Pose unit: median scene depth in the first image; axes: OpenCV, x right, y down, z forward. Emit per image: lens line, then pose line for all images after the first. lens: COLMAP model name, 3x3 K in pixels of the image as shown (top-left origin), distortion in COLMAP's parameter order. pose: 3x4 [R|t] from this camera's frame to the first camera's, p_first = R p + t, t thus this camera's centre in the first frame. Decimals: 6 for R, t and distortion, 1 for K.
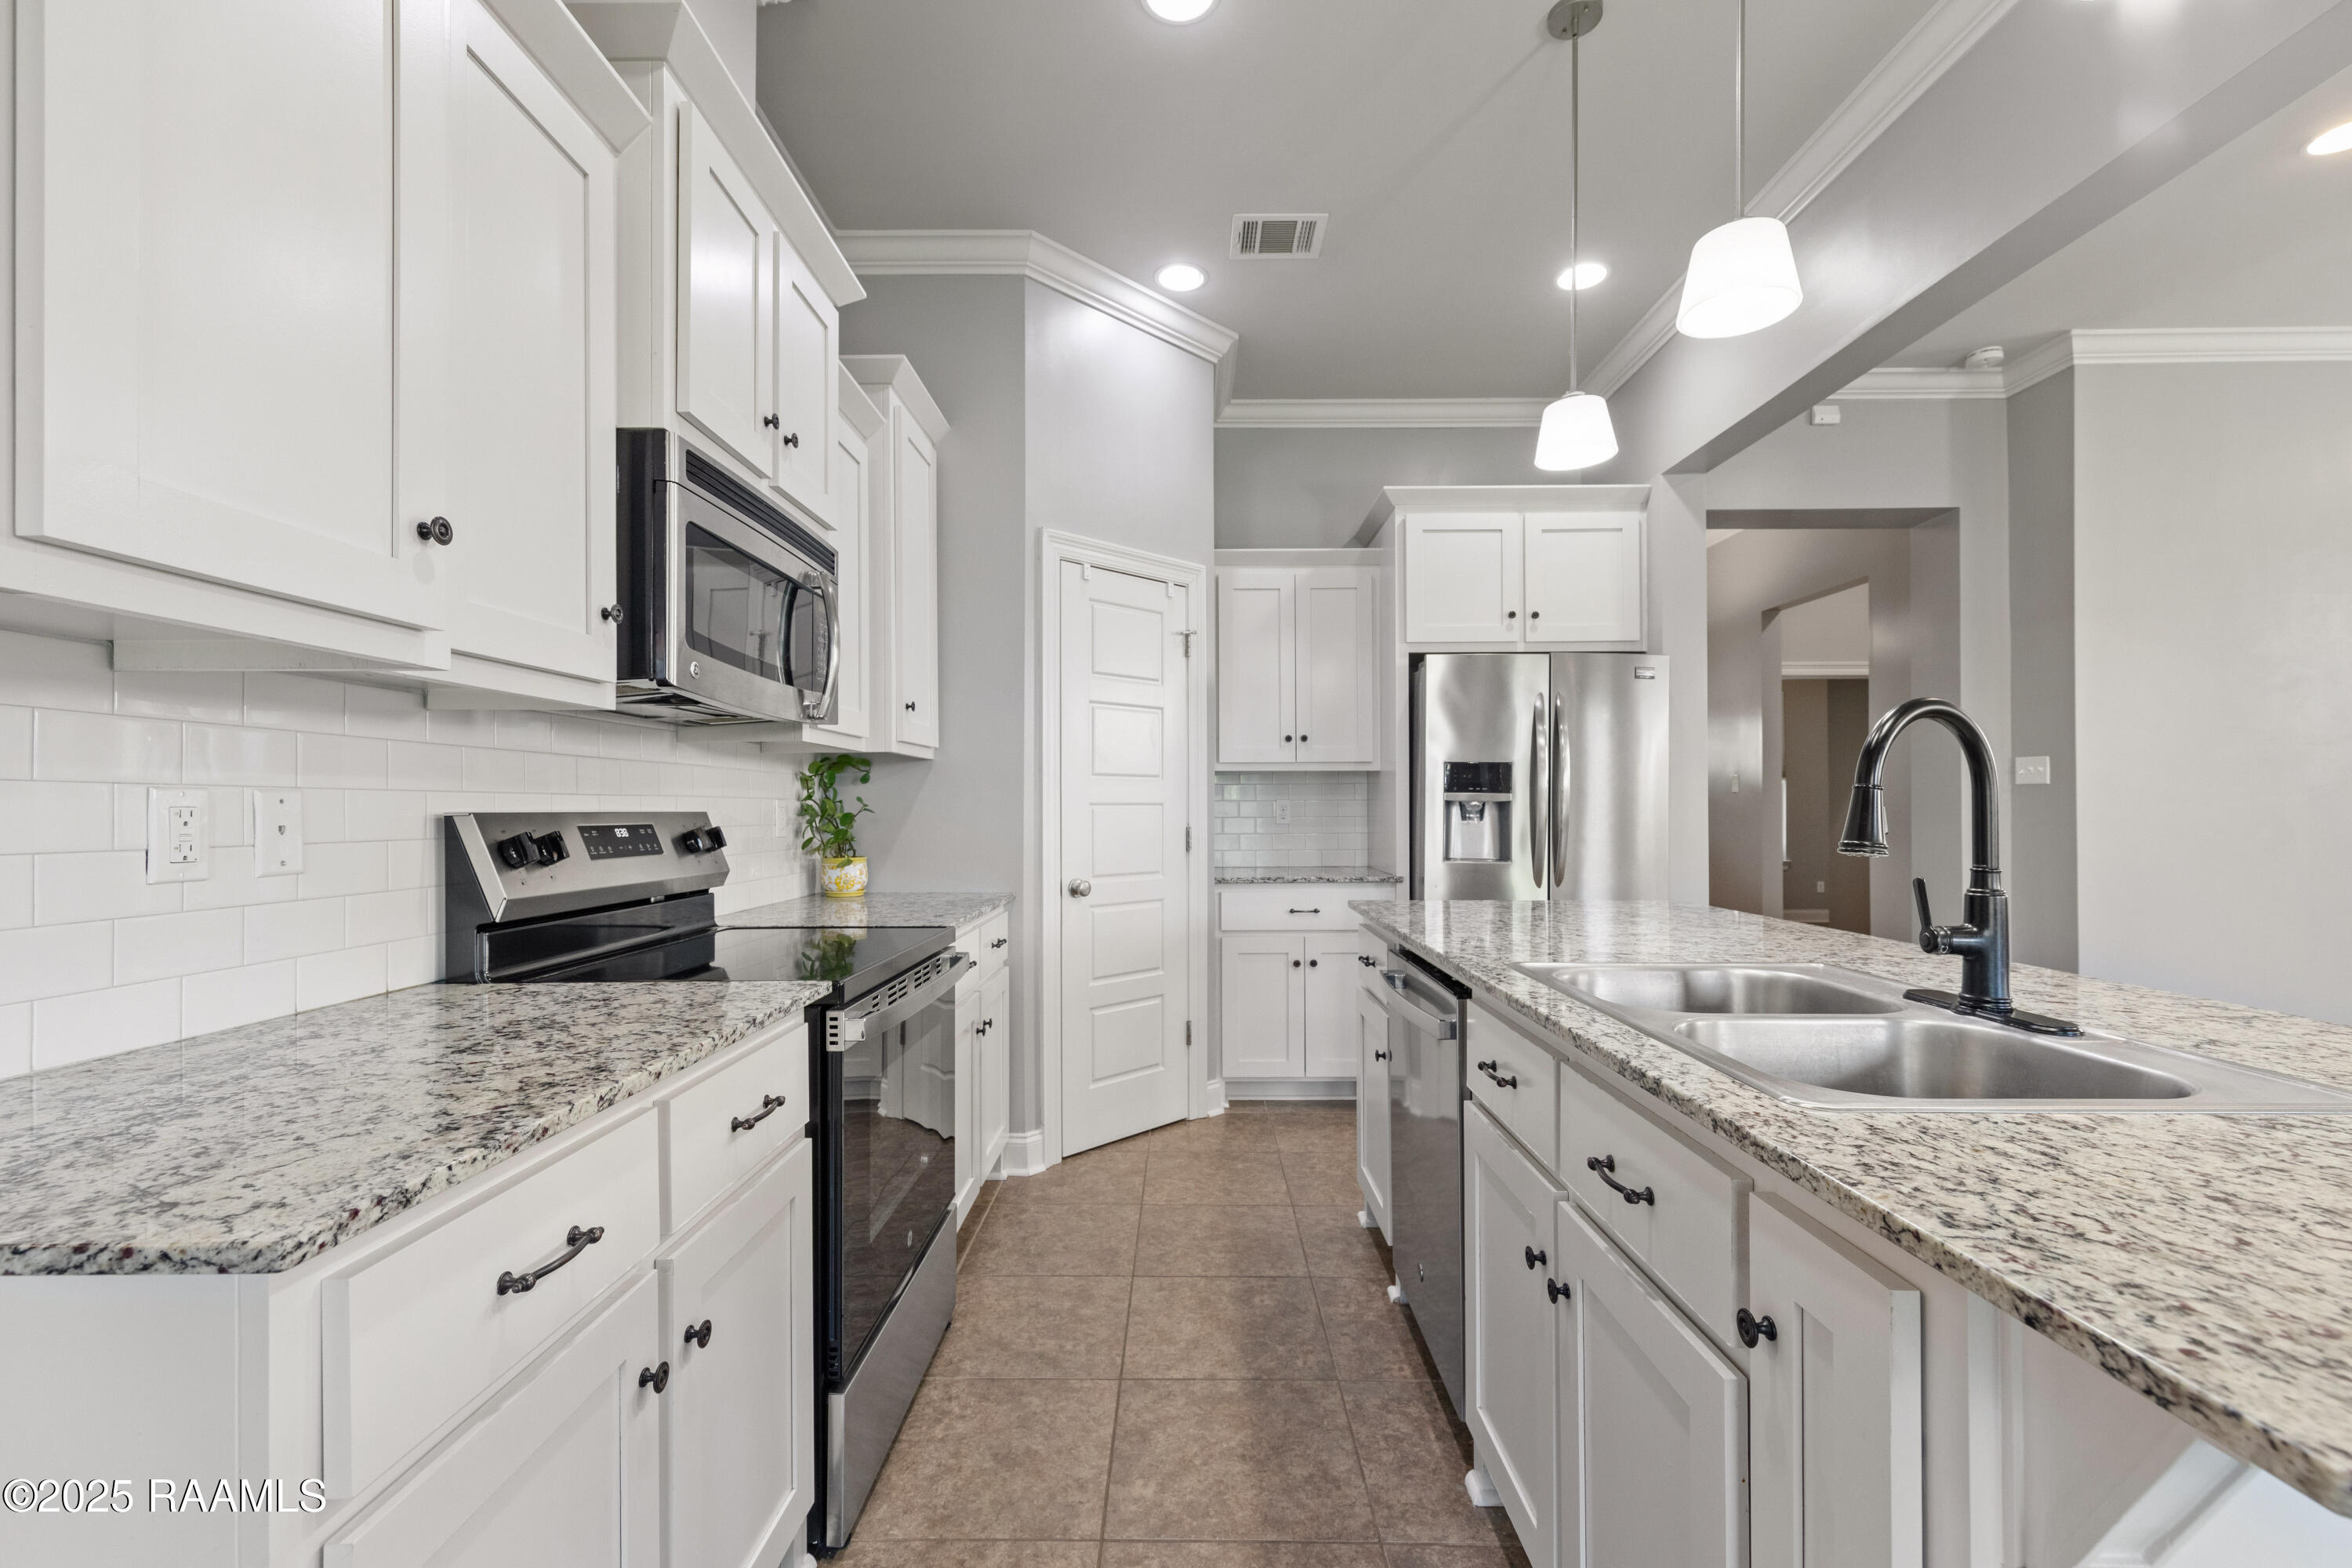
lens RADIAL K [[987.9, 0, 1178.6], [0, 987.9, 804.1], [0, 0, 1]] dist [-0.002203, -0.000343]
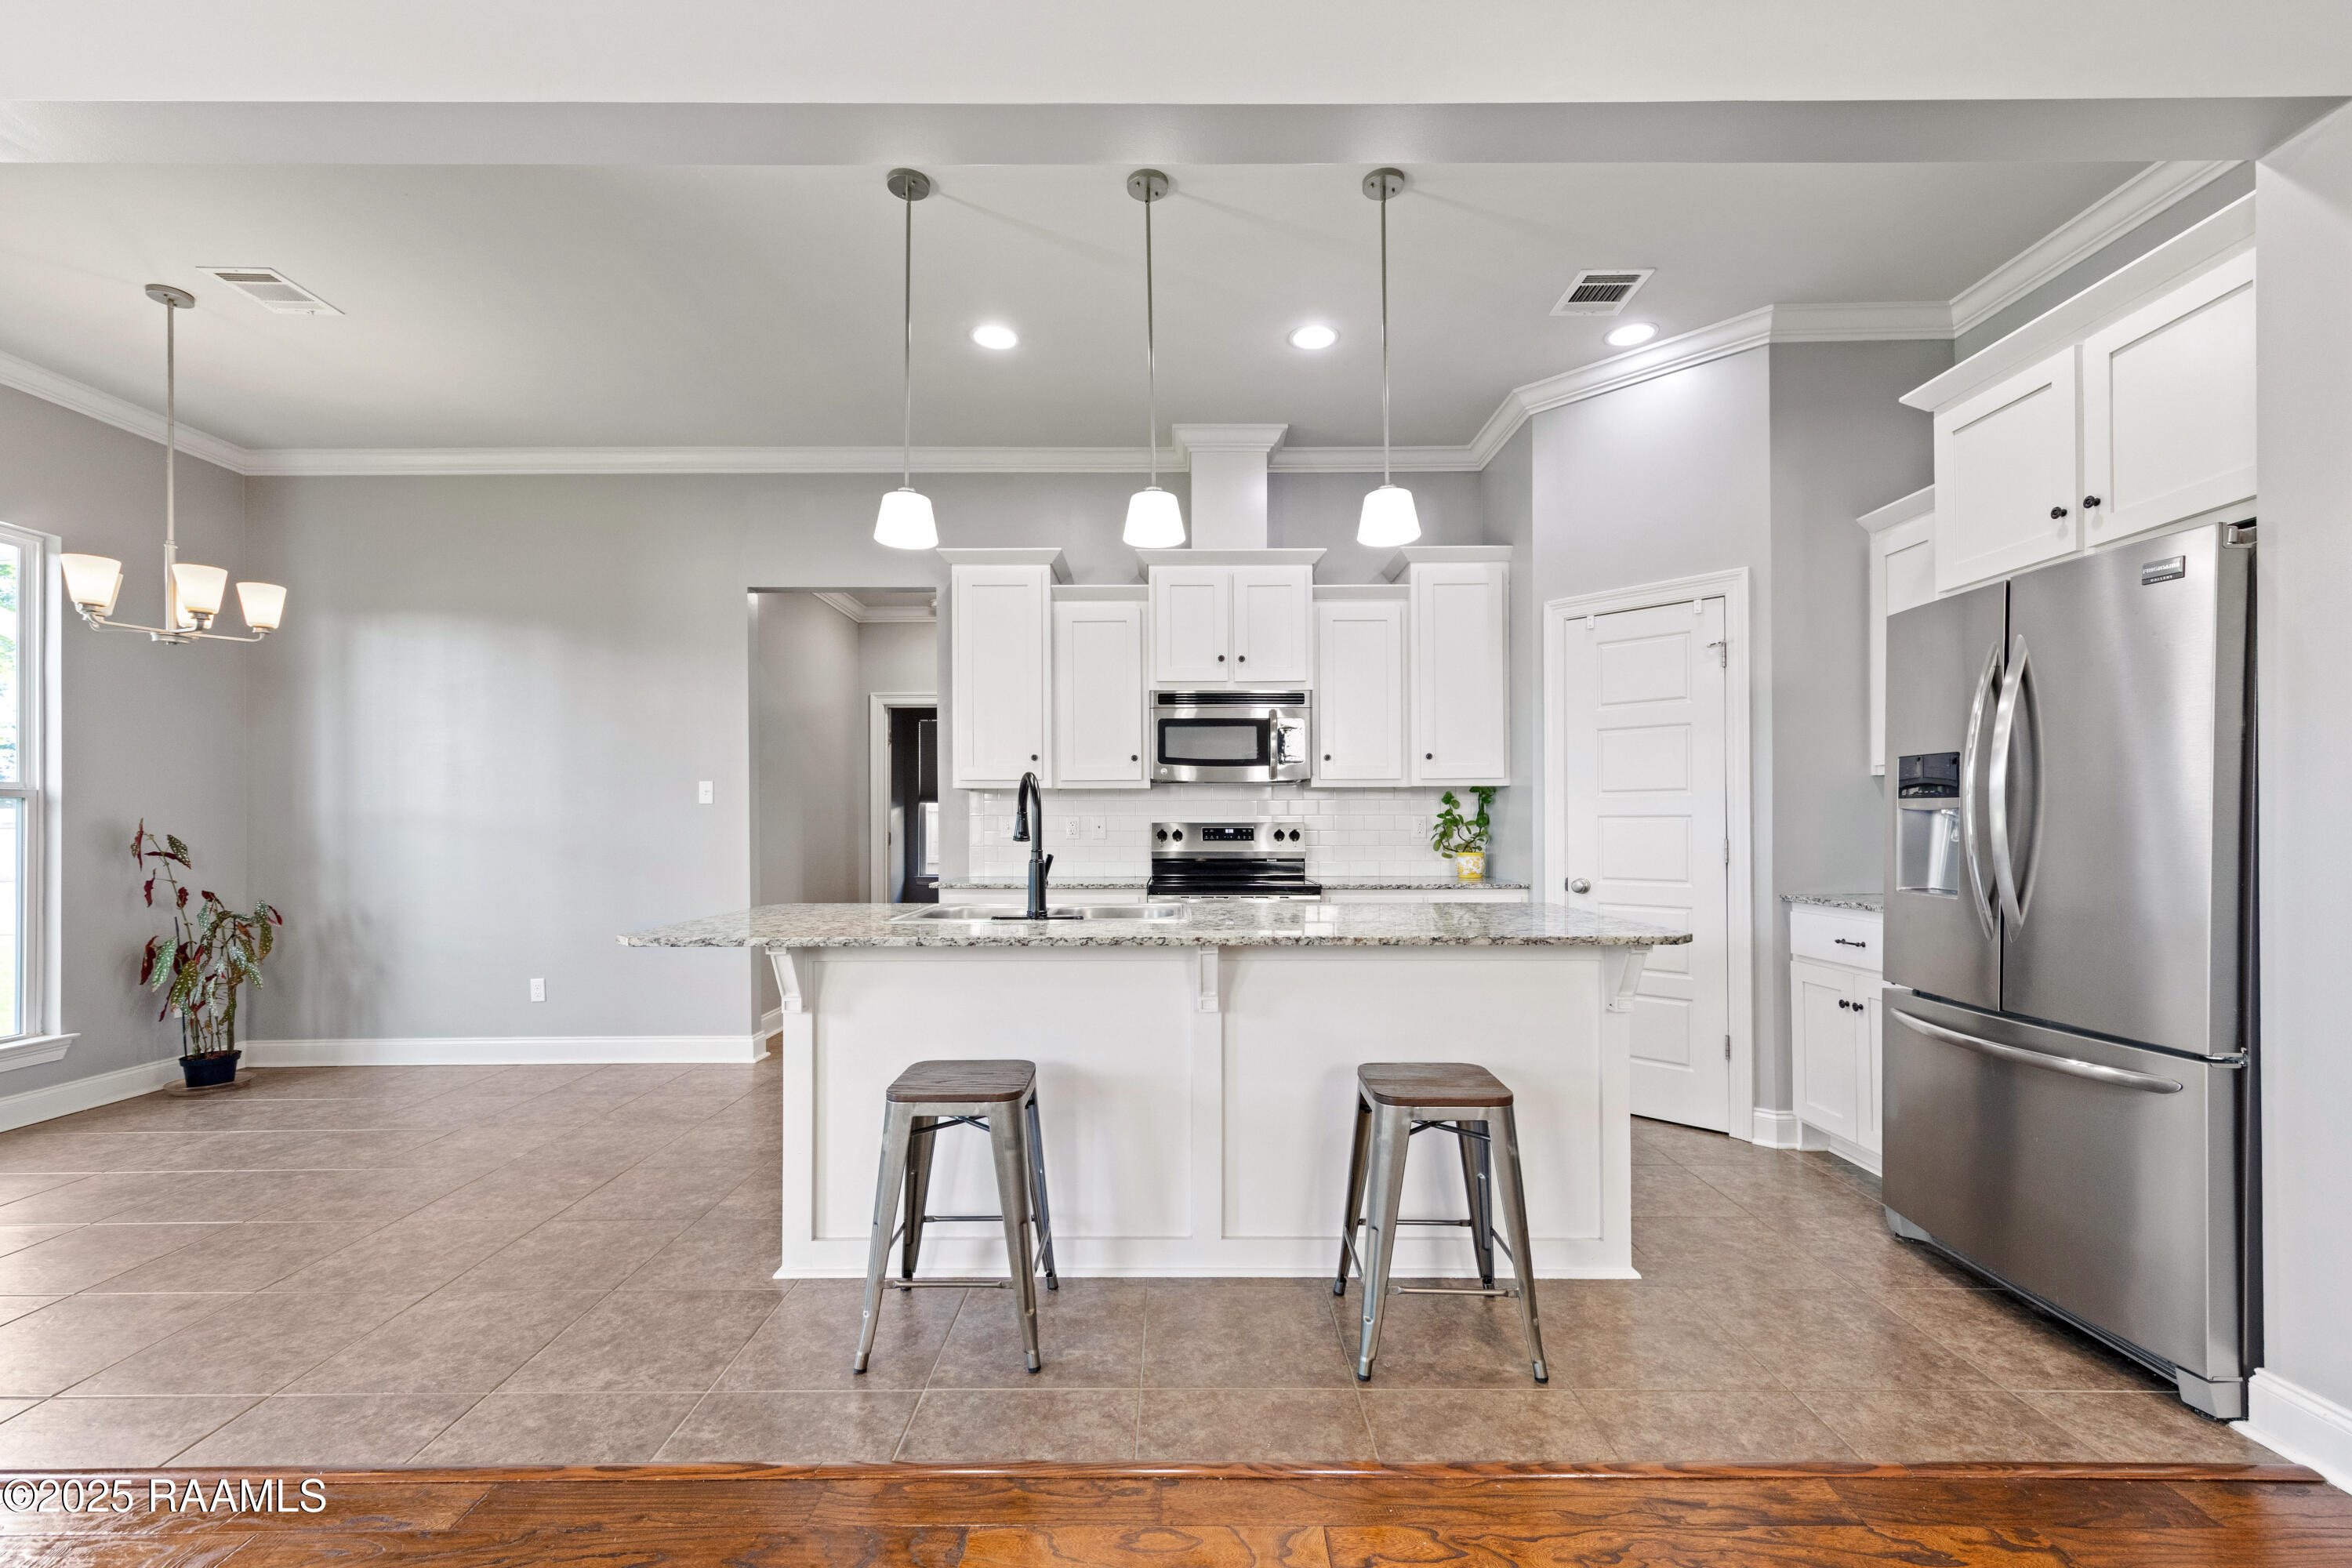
lens RADIAL K [[991.8, 0, 1178.9], [0, 991.8, 815.5], [0, 0, 1]] dist [0.006039, 0.000405]
pose [[0.003772, -0.005085, -0.999980, 1.121390], [0.007896, 0.999956, -0.005055, 0.000985], [0.999962, -0.007877, 0.003812, 0.502117]]
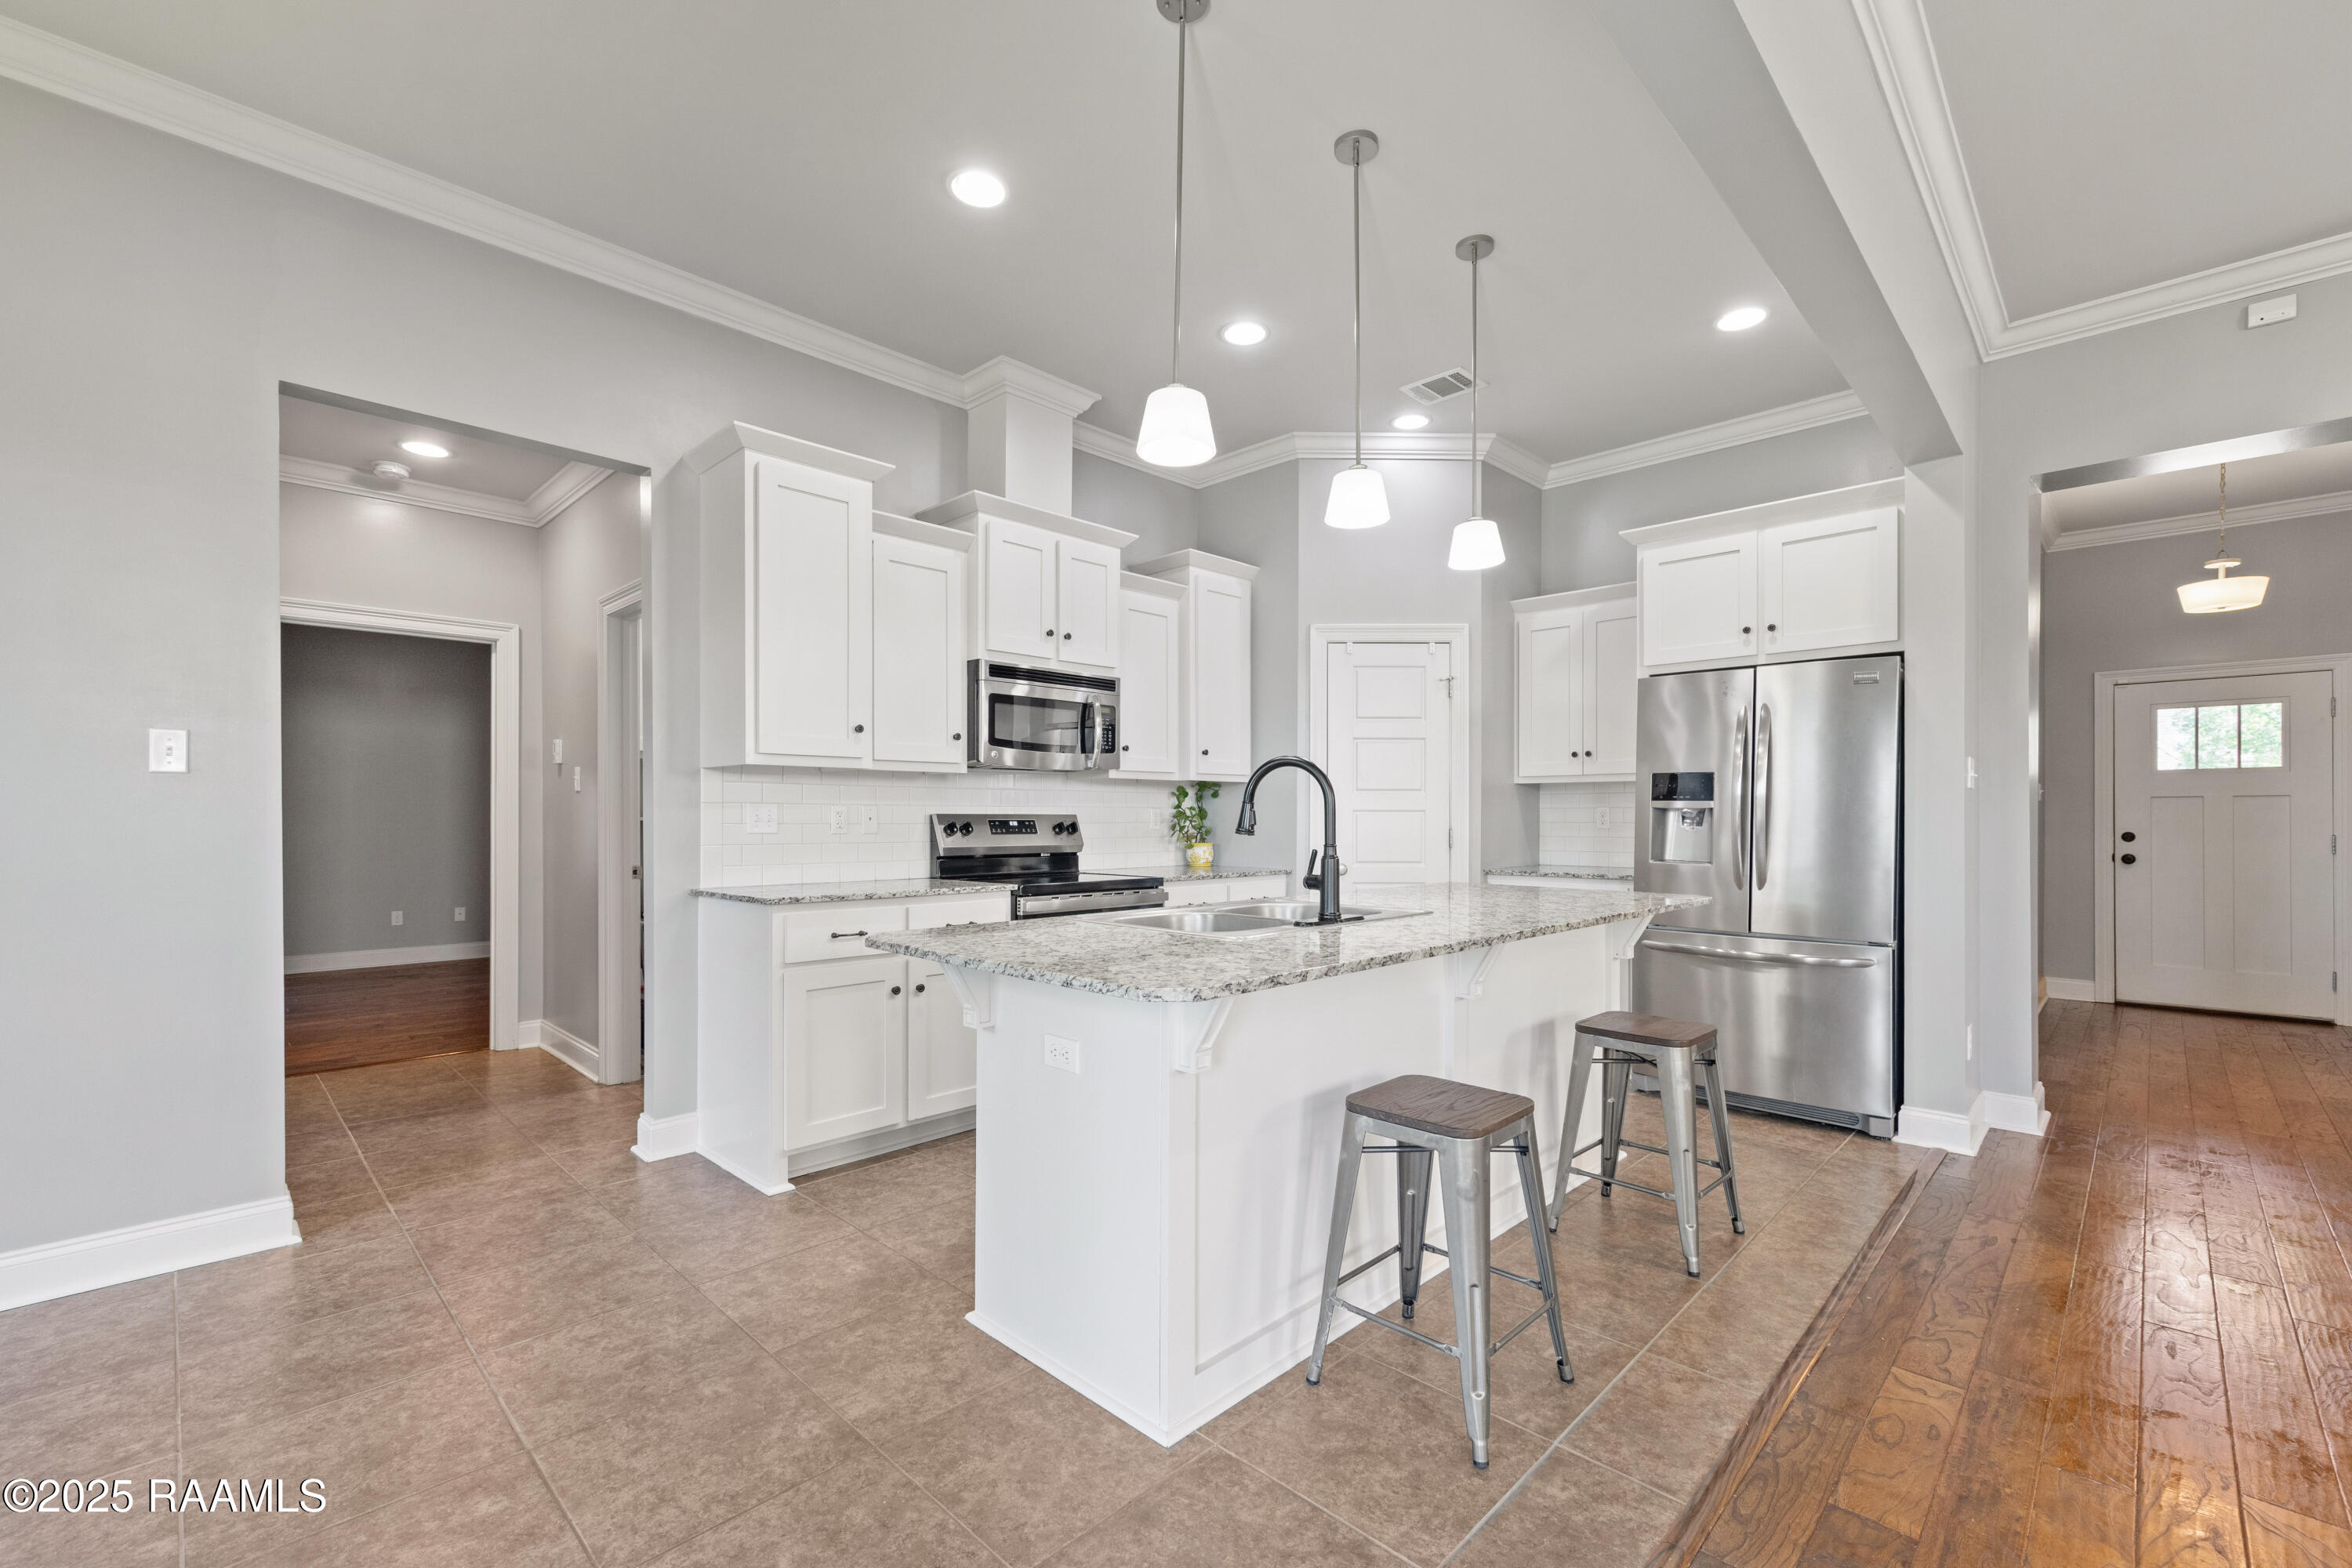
lens RADIAL K [[990.3, 0, 1176.3], [0, 990.3, 809.0], [0, 0, 1]] dist [0.004533, 0.000215]
pose [[0.715989, 0.000306, -0.698111, 0.737143], [-0.000601, 1.000000, -0.000178, -0.001673], [0.698111, 0.000547, 0.715989, -0.203340]]
